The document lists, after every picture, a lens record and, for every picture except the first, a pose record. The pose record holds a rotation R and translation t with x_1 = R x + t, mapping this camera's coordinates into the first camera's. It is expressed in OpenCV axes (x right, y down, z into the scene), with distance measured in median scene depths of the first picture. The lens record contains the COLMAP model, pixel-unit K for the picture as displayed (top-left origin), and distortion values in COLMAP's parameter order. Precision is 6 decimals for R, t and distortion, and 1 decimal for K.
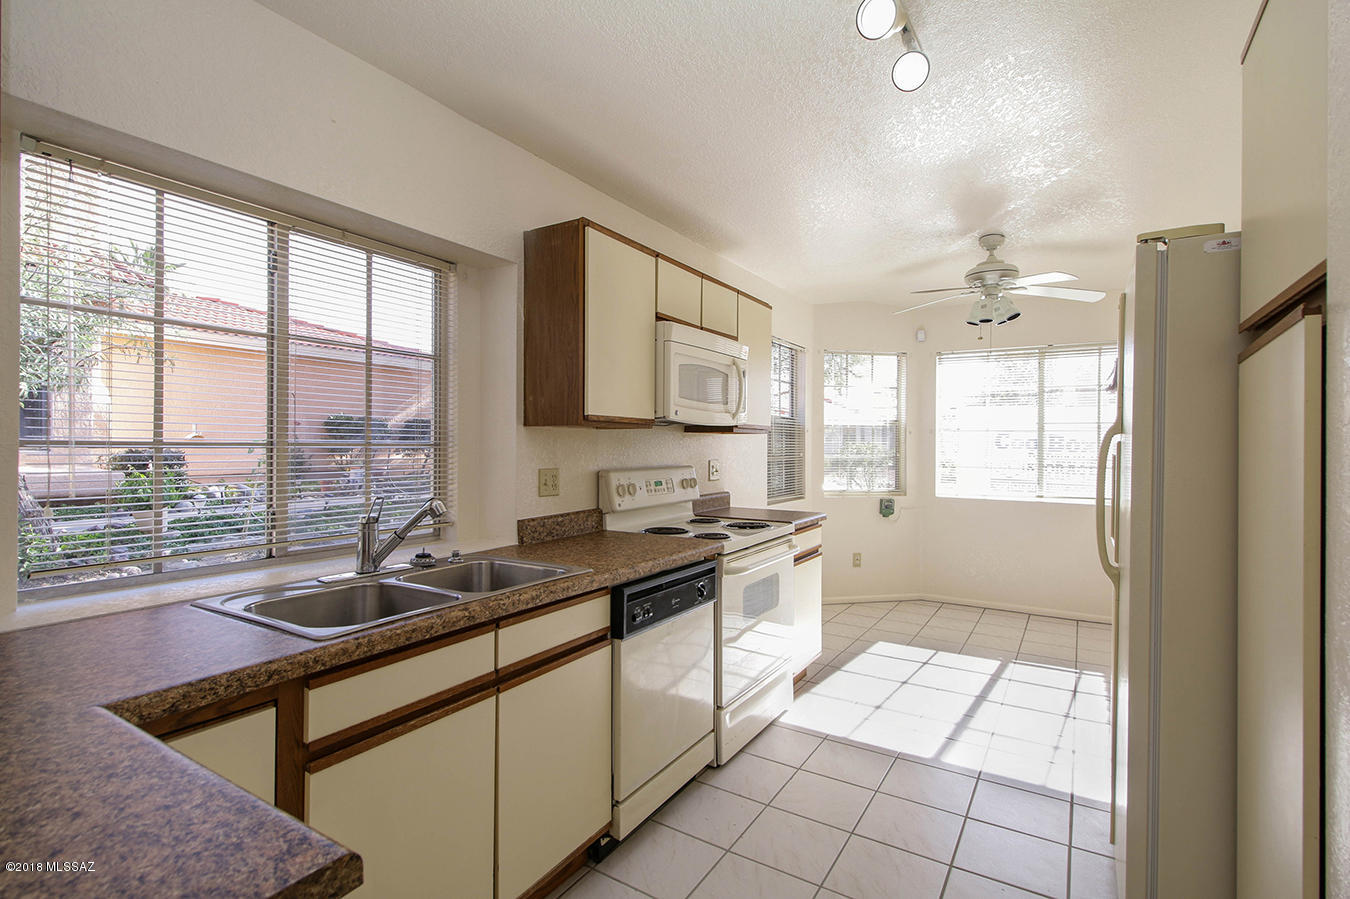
lens RADIAL K [[636.6, 0, 669.6], [0, 636.6, 446.5], [0, 0, 1]] dist [0.002686, 0.000187]
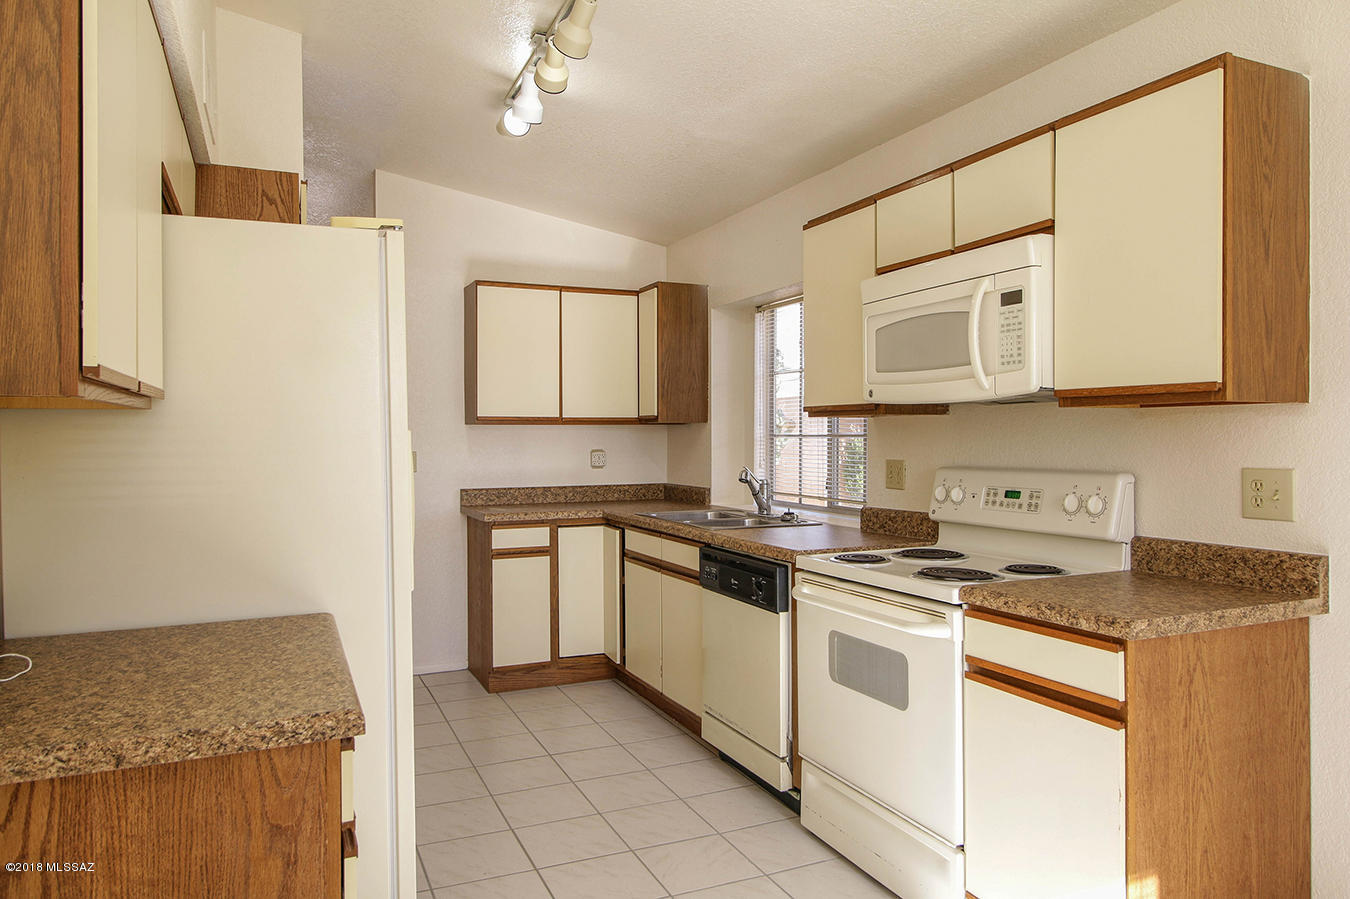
lens RADIAL K [[900.8, 0, 672.7], [0, 900.8, 444.3], [0, 0, 1]] dist [0.006713, -0.001770]
pose [[-0.554838, 0.007198, -0.831928, 0.688193], [0.003704, 0.999974, 0.006182, 0.001151], [0.831950, 0.000349, -0.554850, 0.911717]]
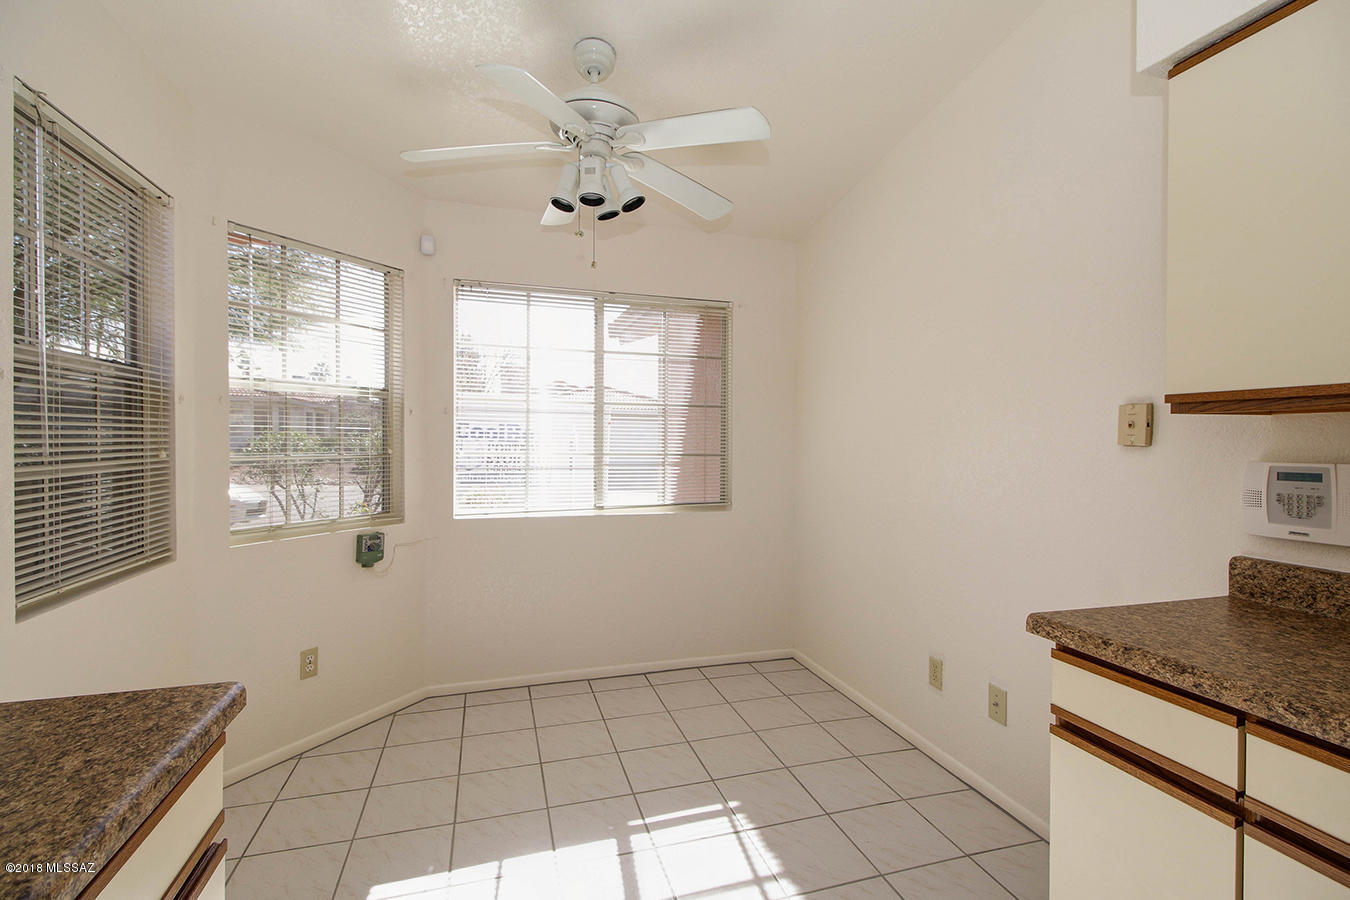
lens RADIAL K [[622.6, 0, 672.4], [0, 622.6, 441.9], [0, 0, 1]] dist [0.009618, -0.000554]
pose [[0.653802, -0.004650, 0.756651, 0.142121], [-0.002655, 0.999961, 0.008440, -0.000001], [-0.756661, -0.007527, 0.653764, 0.600259]]
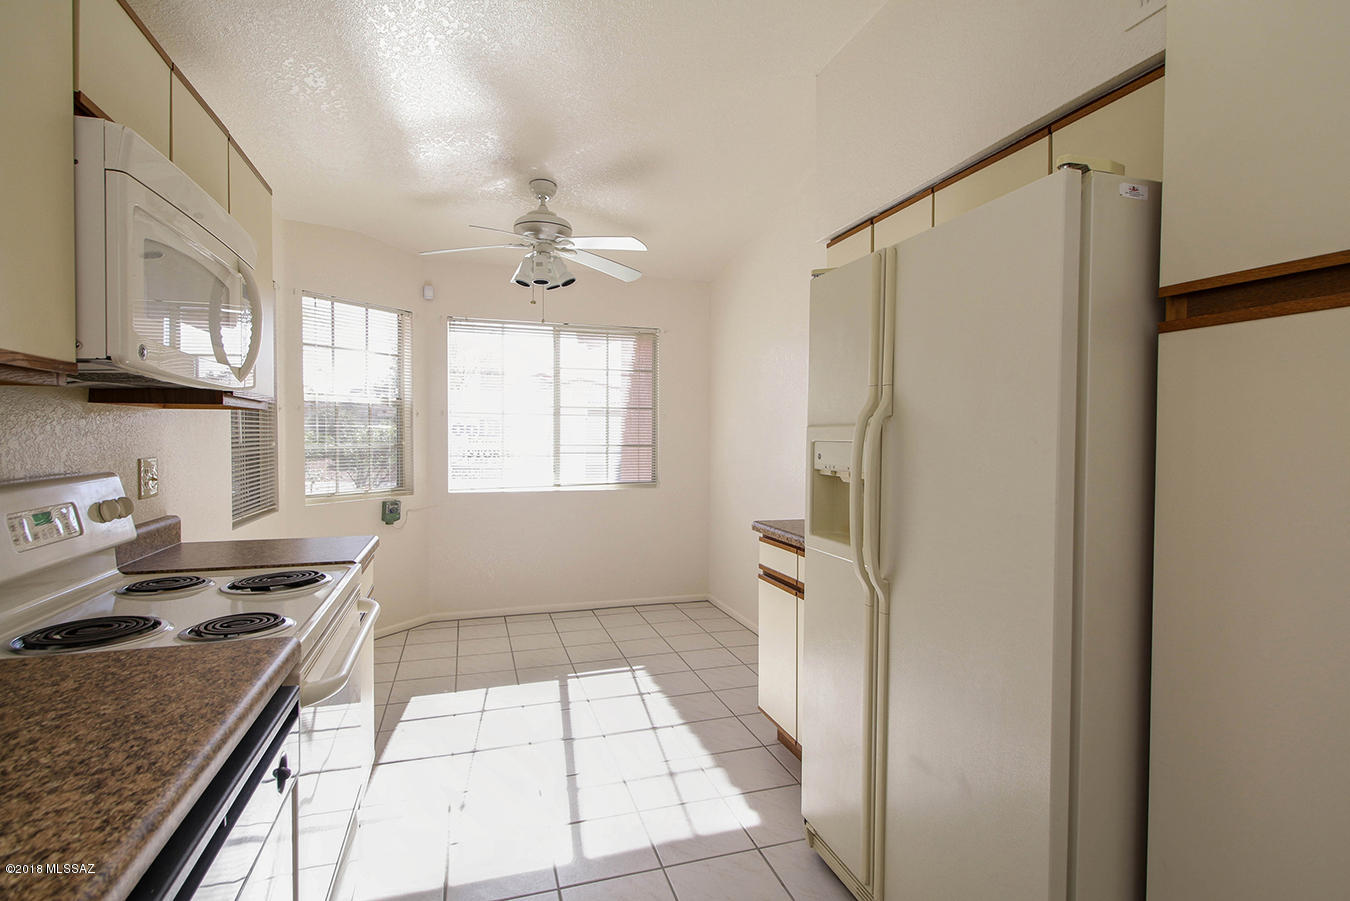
lens RADIAL K [[670.2, 0, 675.0], [0, 670.2, 450.5], [0, 0, 1]] dist [0.001465, 0.000040]
pose [[0.642549, -0.021393, 0.765946, -0.068974], [-0.001012, 0.999586, 0.028767, -0.001147], [-0.766244, -0.019260, 0.642261, 0.294577]]
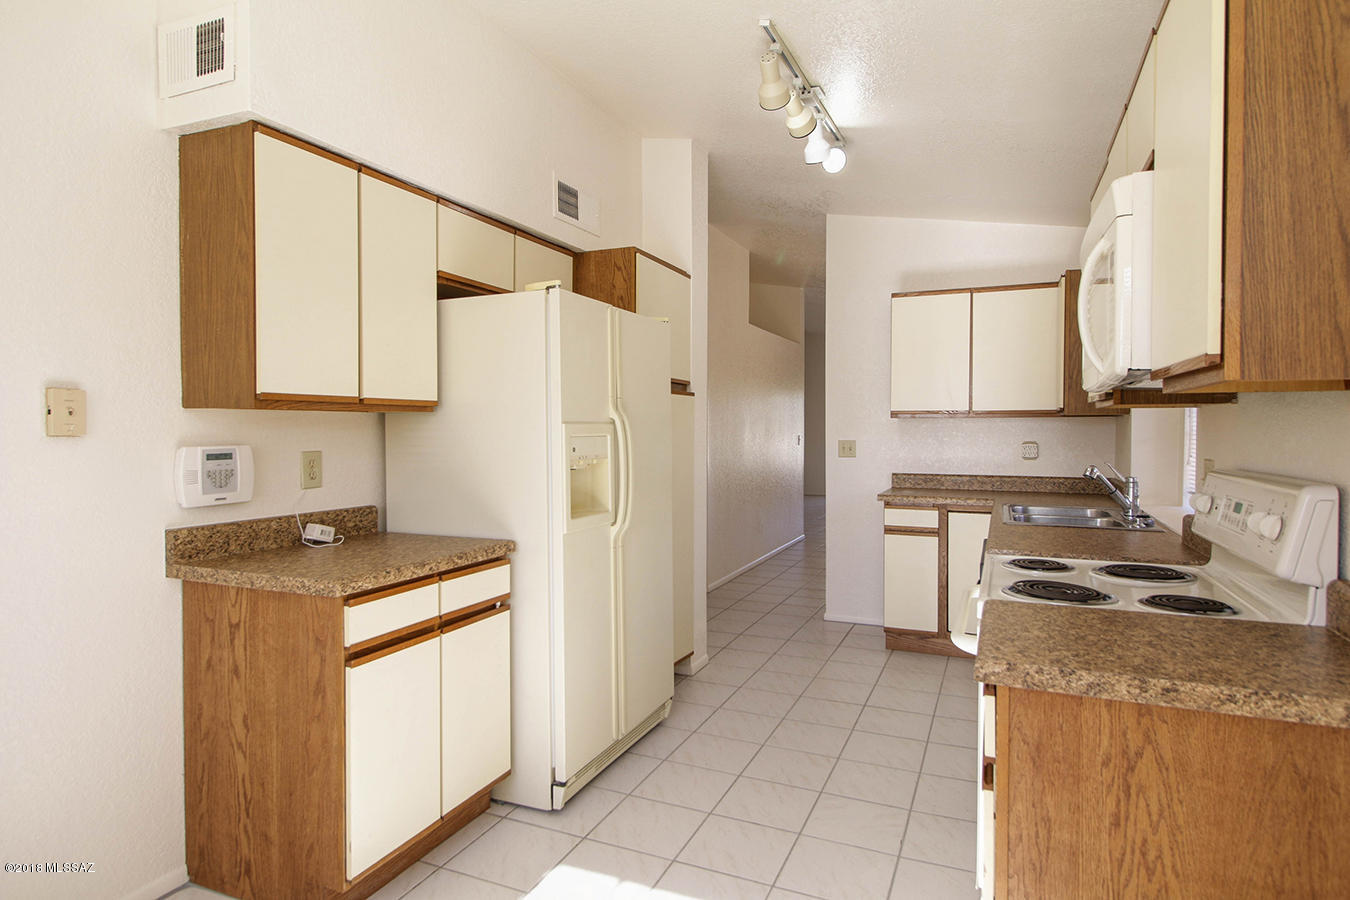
lens RADIAL K [[761.7, 0, 673.0], [0, 761.7, 446.2], [0, 0, 1]] dist [0.003328, -0.002566]
pose [[-0.988285, 0.000200, -0.152622, 0.369391], [-0.003165, 0.999757, 0.021801, 0.000341], [0.152590, 0.022029, -0.988044, 1.129007]]
